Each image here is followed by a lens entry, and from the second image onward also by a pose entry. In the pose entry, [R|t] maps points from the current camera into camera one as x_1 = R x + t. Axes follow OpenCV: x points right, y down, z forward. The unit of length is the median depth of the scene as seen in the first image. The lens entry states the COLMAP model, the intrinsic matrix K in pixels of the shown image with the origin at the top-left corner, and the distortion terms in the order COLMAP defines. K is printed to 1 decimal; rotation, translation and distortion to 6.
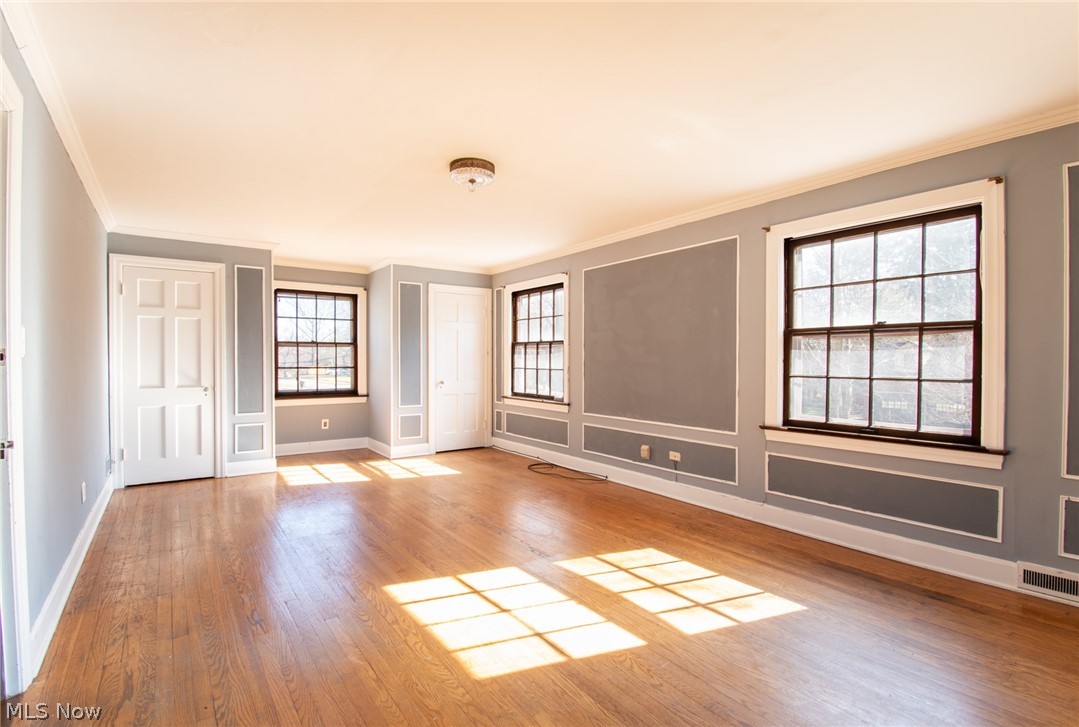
lens RADIAL K [[485.9, 0, 539.5], [0, 485.9, 363.5], [0, 0, 1]] dist [0.000821, 0.000034]
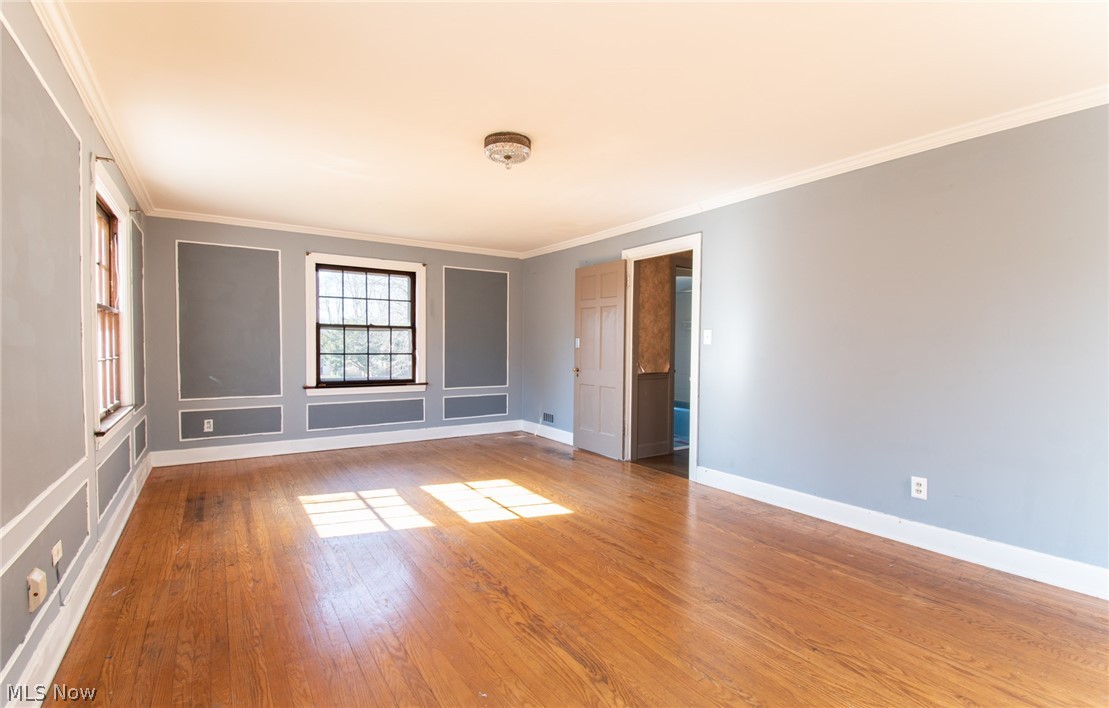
lens RADIAL K [[504.6, 0, 554.5], [0, 504.6, 354.0], [0, 0, 1]] dist [0.000416, 0.000006]
pose [[-0.998374, -0.009601, 0.056194, -0.337695], [-0.007962, 0.999538, 0.029322, -0.016887], [-0.056450, 0.028827, -0.997989, 2.341179]]
